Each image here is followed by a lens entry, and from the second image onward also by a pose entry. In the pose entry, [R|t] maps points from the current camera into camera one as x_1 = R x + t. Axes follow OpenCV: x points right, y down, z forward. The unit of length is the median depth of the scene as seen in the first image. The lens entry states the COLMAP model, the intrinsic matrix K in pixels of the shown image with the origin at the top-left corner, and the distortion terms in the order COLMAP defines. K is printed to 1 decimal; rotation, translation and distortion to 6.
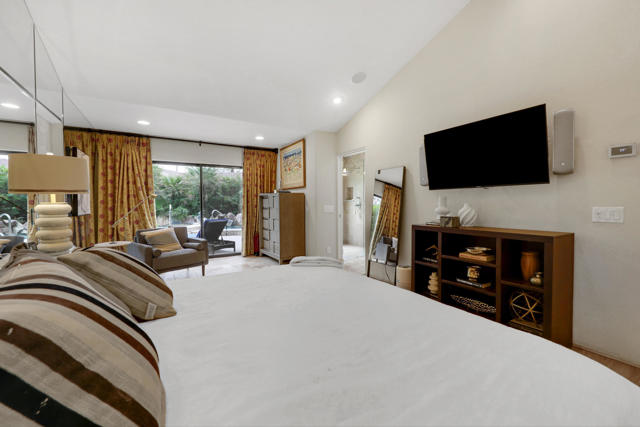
lens RADIAL K [[258.8, 0, 320.0], [0, 258.8, 213.5], [0, 0, 1]] dist [0.000689, 0.000081]
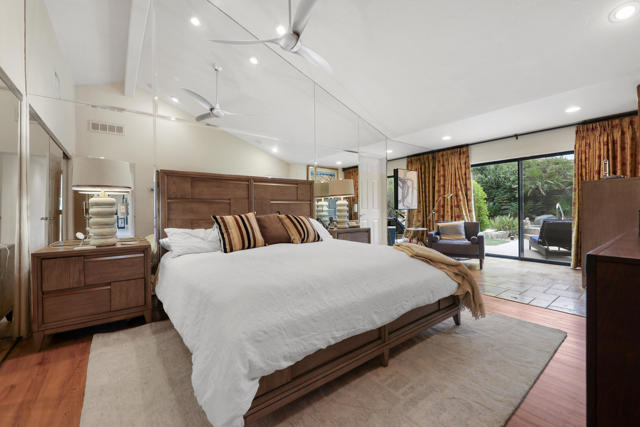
lens RADIAL K [[258.8, 0, 320.0], [0, 258.8, 213.5], [0, 0, 1]] dist [0.000689, 0.000081]
pose [[0.115816, 0.020598, -0.993057, 0.452012], [-0.027773, 0.999461, 0.017492, 0.013492], [0.992882, 0.025554, 0.116325, 0.207627]]
